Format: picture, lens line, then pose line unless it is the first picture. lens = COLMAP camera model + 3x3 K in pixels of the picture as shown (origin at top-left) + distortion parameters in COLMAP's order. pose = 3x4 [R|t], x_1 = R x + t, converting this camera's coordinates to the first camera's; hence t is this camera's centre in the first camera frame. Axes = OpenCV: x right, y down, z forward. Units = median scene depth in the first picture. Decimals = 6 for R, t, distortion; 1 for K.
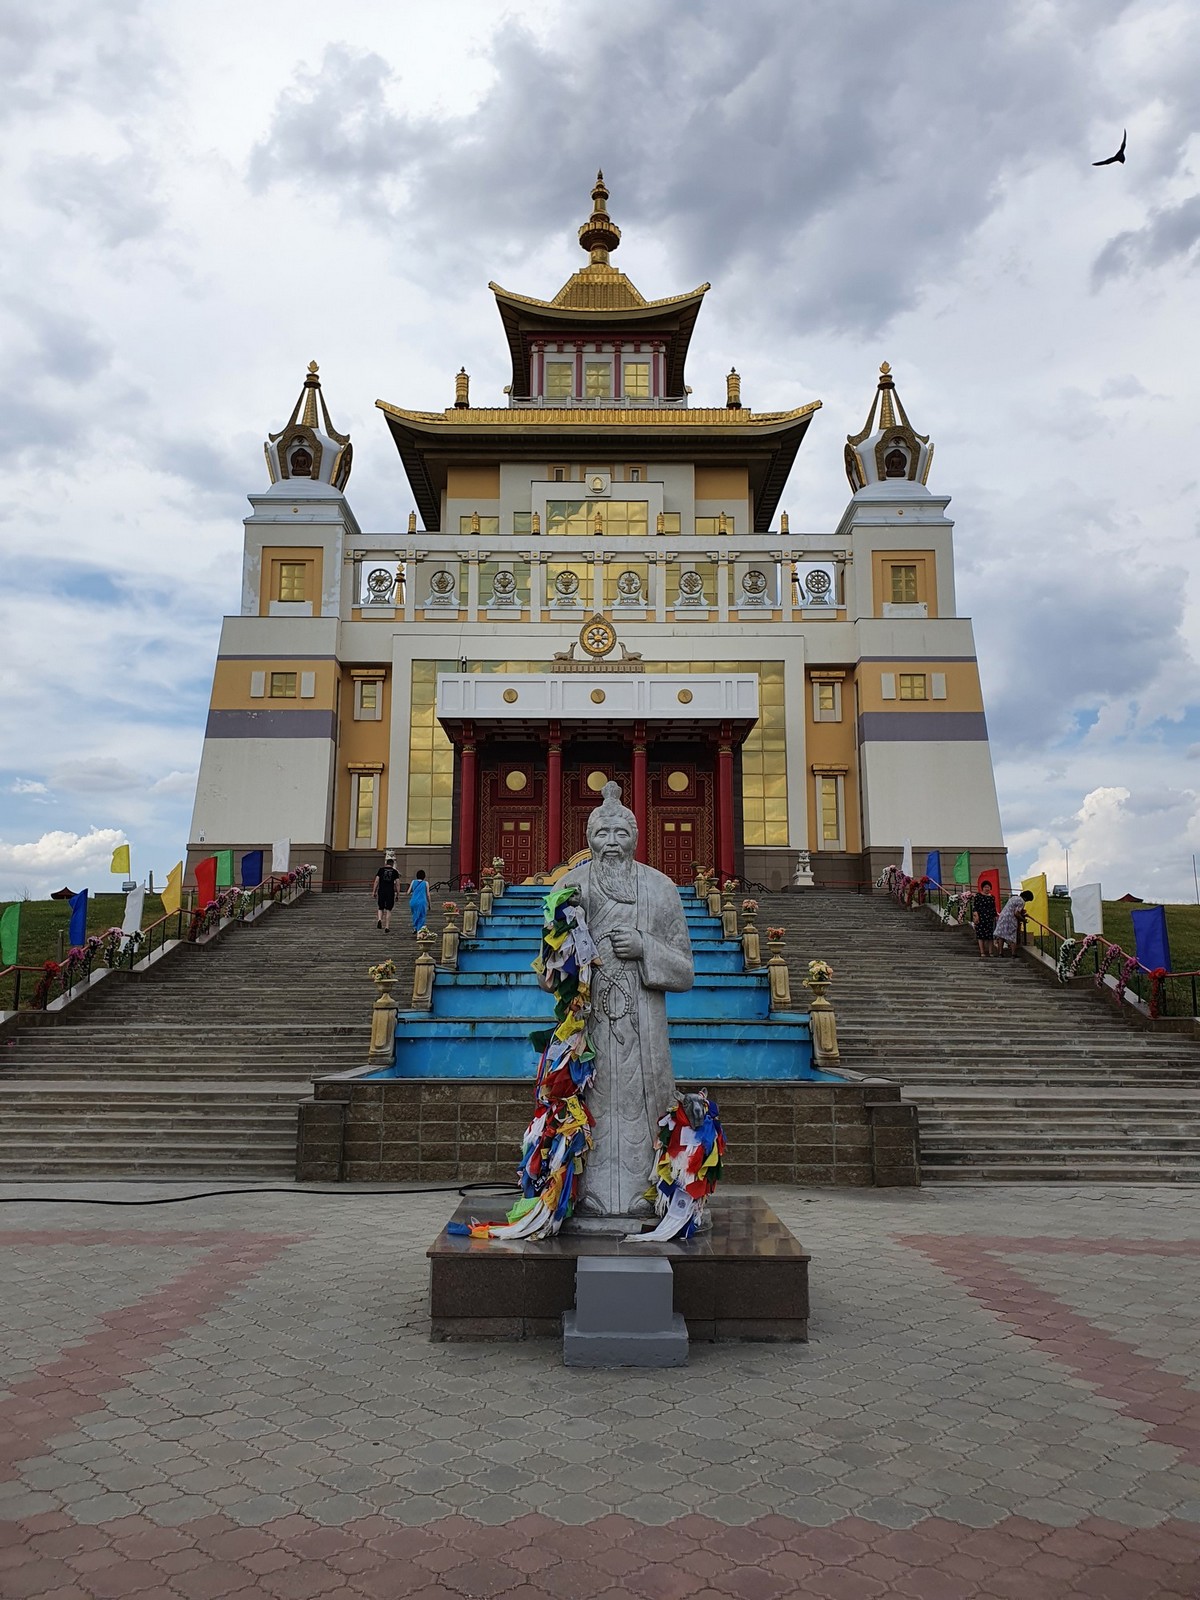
lens RADIAL K [[1229.6, 0, 592.0], [0, 1229.6, 775.3], [0, 0, 1]] dist [0.145094, -0.399303]
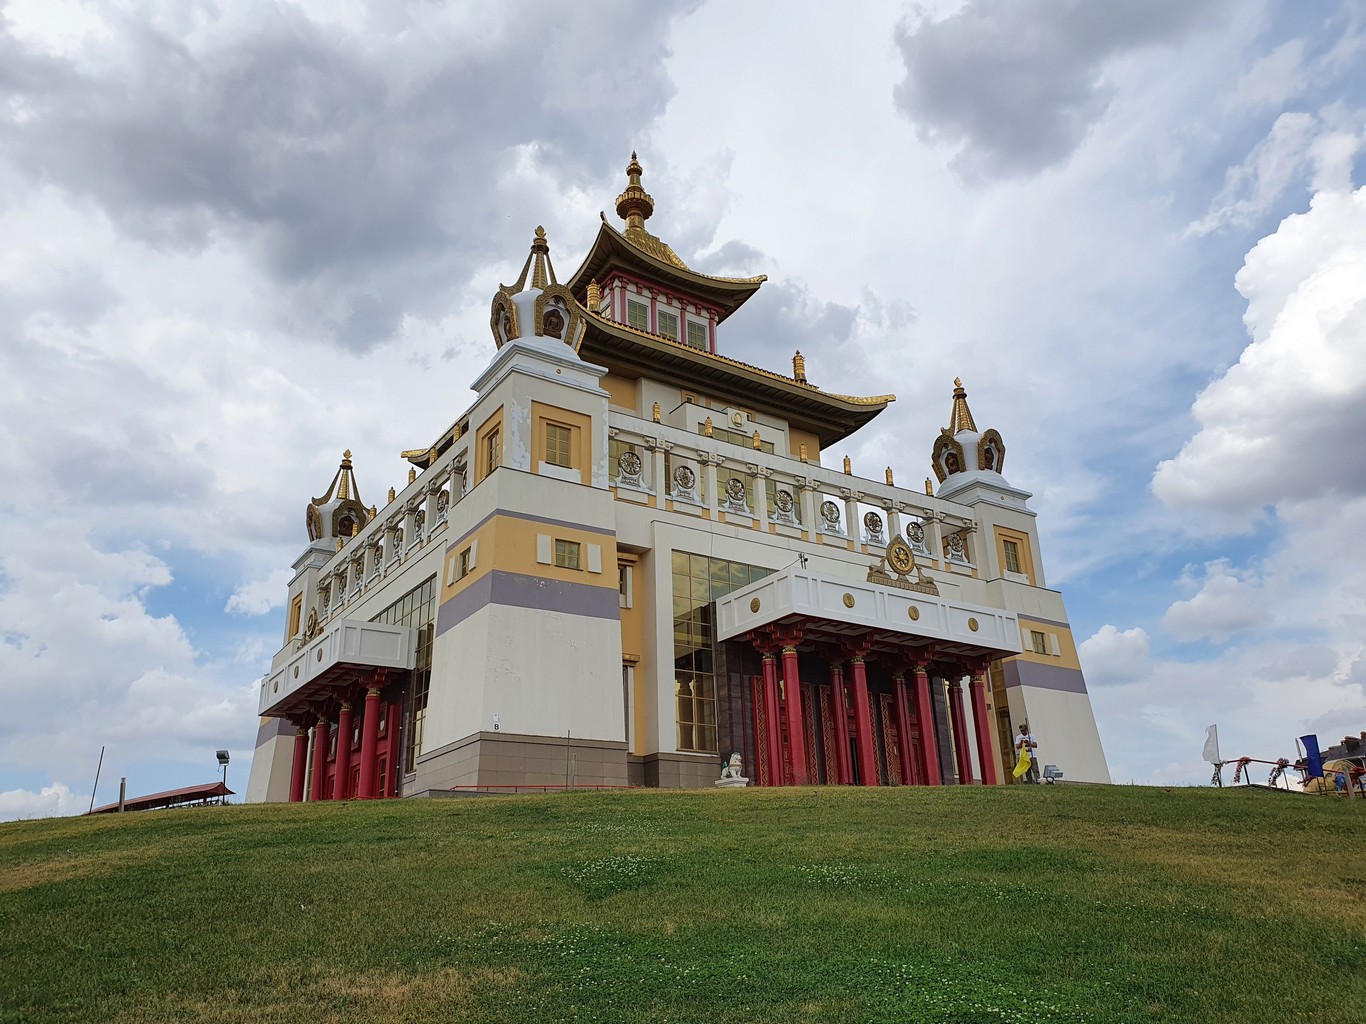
lens RADIAL K [[1049.8, 0, 683.0], [0, 1049.8, 512.0], [0, 0, 1]] dist [0.145094, -0.399303]
pose [[0.827098, 0.182835, 0.531488, -0.558959], [-0.069965, 0.971749, -0.225408, 0.057759], [-0.557685, 0.149249, 0.816524, 0.328962]]
